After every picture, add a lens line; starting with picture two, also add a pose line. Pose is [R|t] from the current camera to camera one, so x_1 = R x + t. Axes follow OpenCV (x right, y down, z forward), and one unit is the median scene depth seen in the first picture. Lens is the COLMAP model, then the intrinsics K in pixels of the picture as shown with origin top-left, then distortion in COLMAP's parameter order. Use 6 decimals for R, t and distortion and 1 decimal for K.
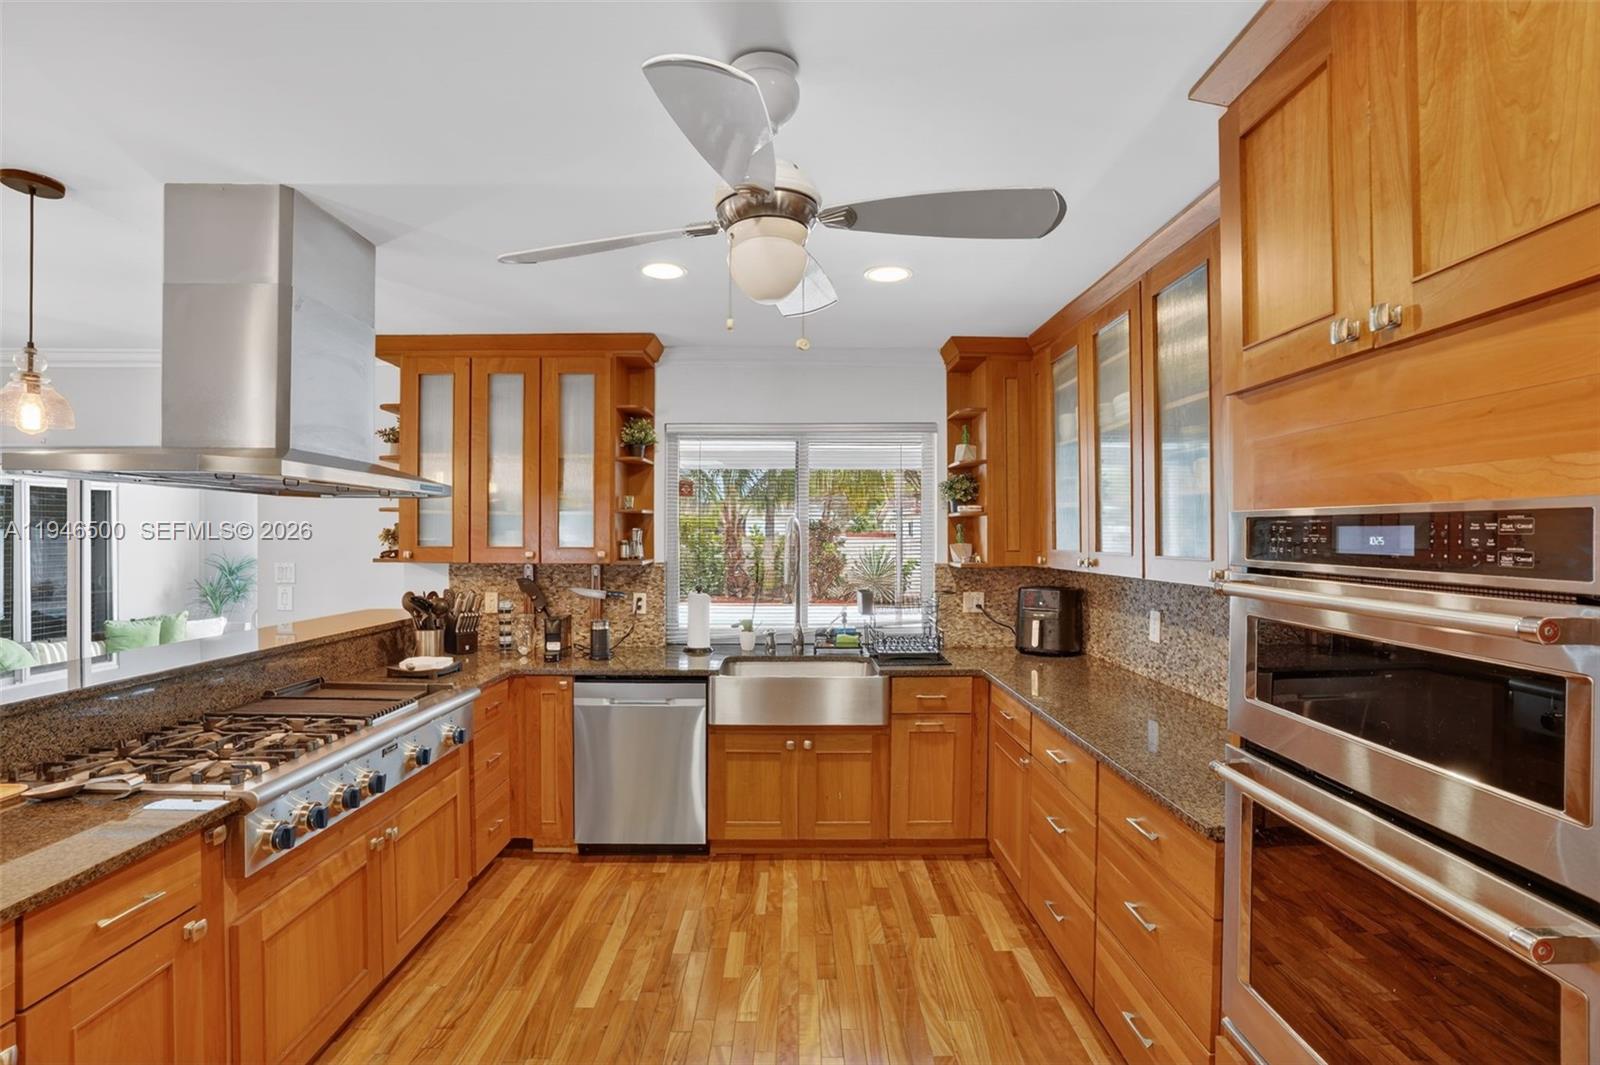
lens RADIAL K [[749.3, 0, 798.2], [0, 749.3, 543.6], [0, 0, 1]] dist [-0.038410, 0.001853]
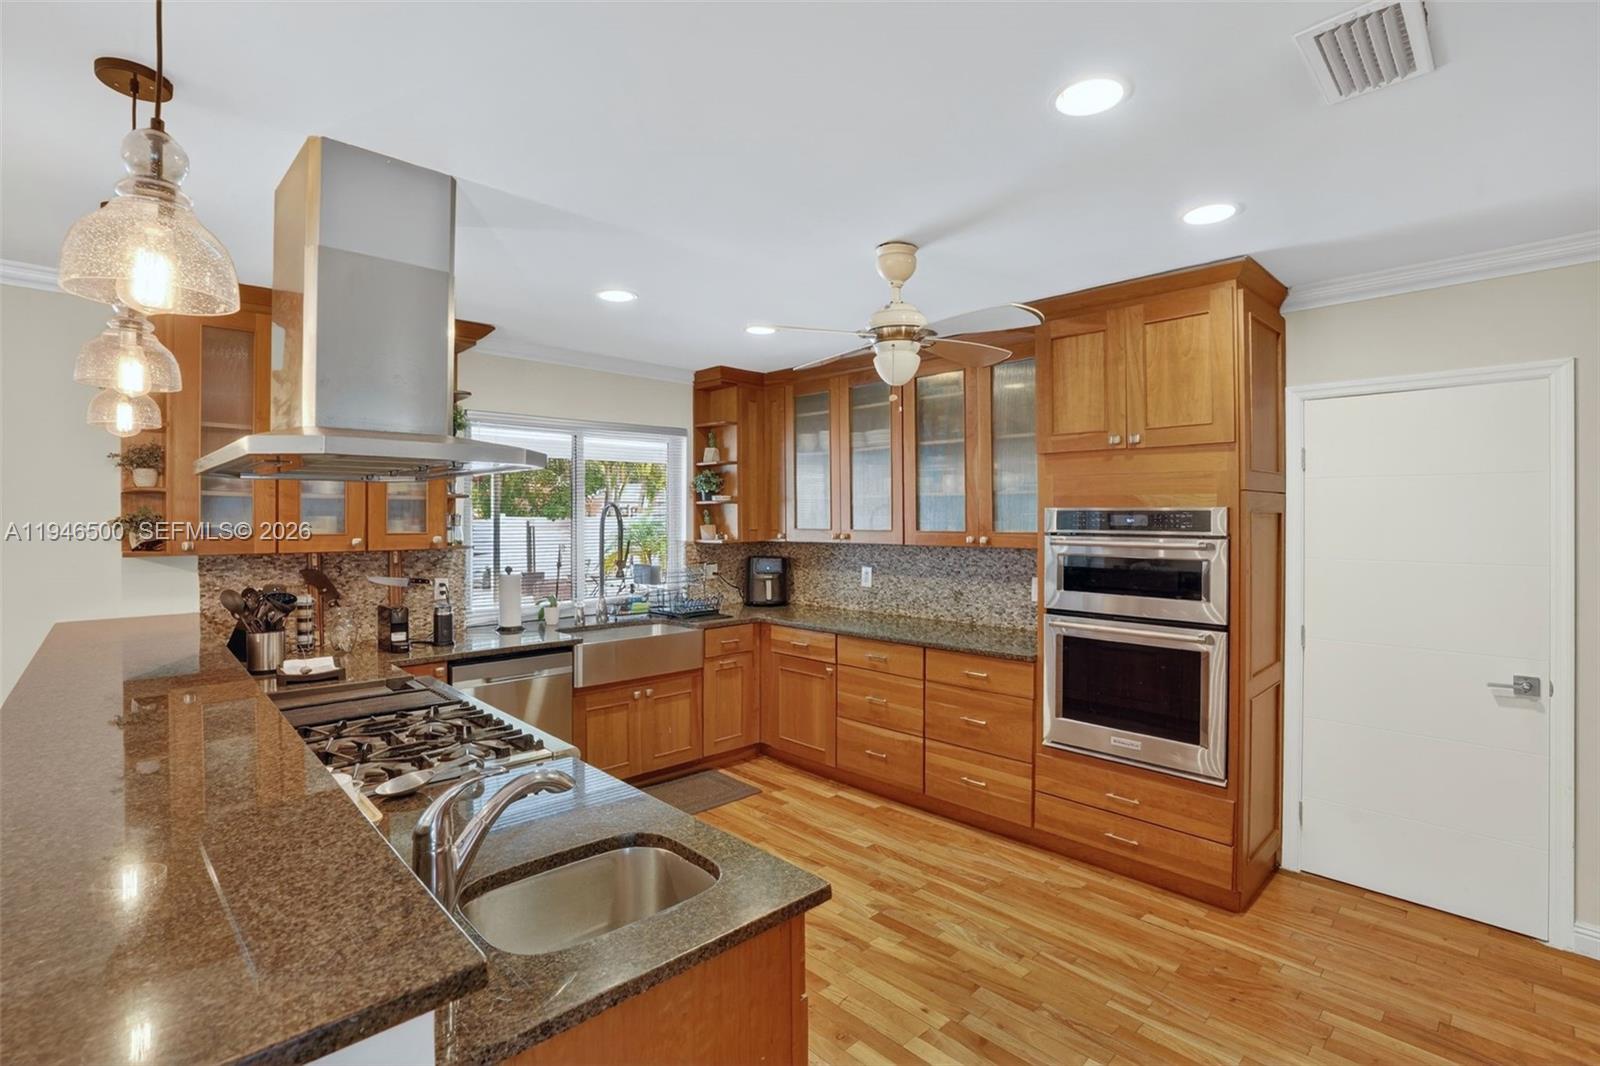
lens RADIAL K [[749.3, 0, 800.5], [0, 749.3, 517.9], [0, 0, 1]] dist [-0.038410, 0.001853]
pose [[0.728215, -0.002981, 0.685342, -0.592534], [0.010371, 0.999924, -0.006670, -0.002606], [-0.685270, 0.011965, 0.728191, -0.046091]]
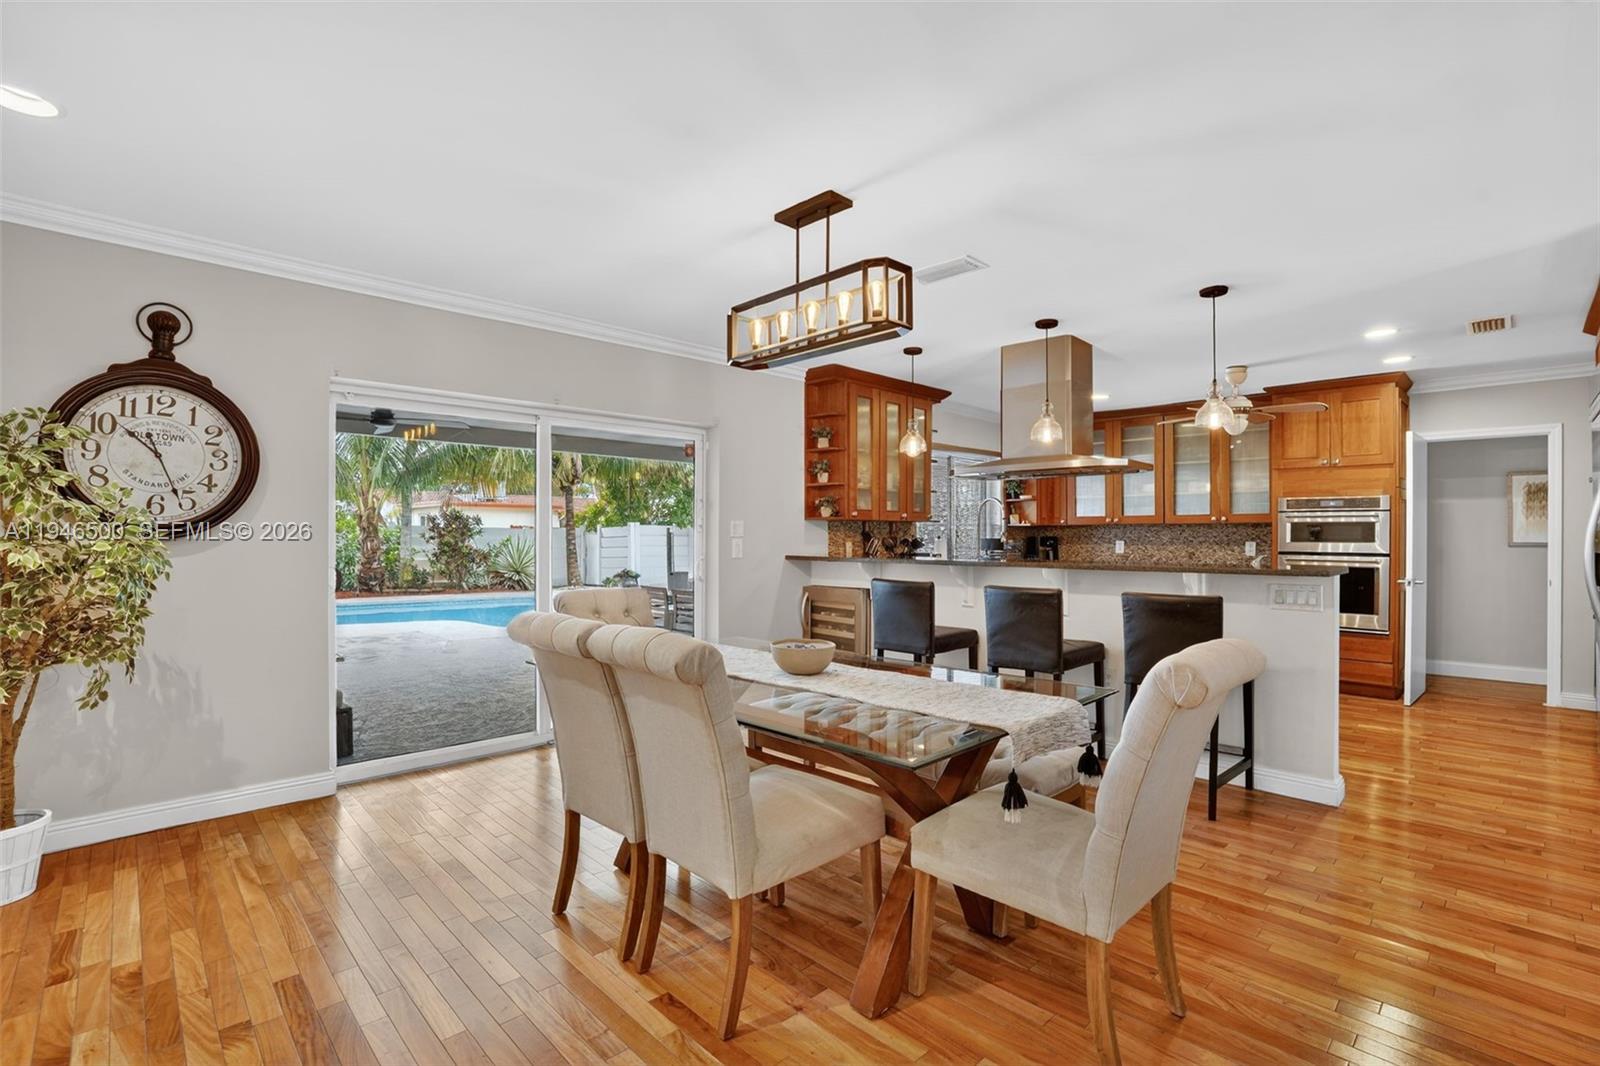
lens RADIAL K [[749.3, 0, 795.9], [0, 749.3, 538.7], [0, 0, 1]] dist [-0.038410, 0.001853]
pose [[0.717592, -0.005038, 0.696446, -1.719796], [0.010350, 0.999941, -0.003431, 0.069856], [-0.696387, 0.009671, 0.717601, -0.023014]]
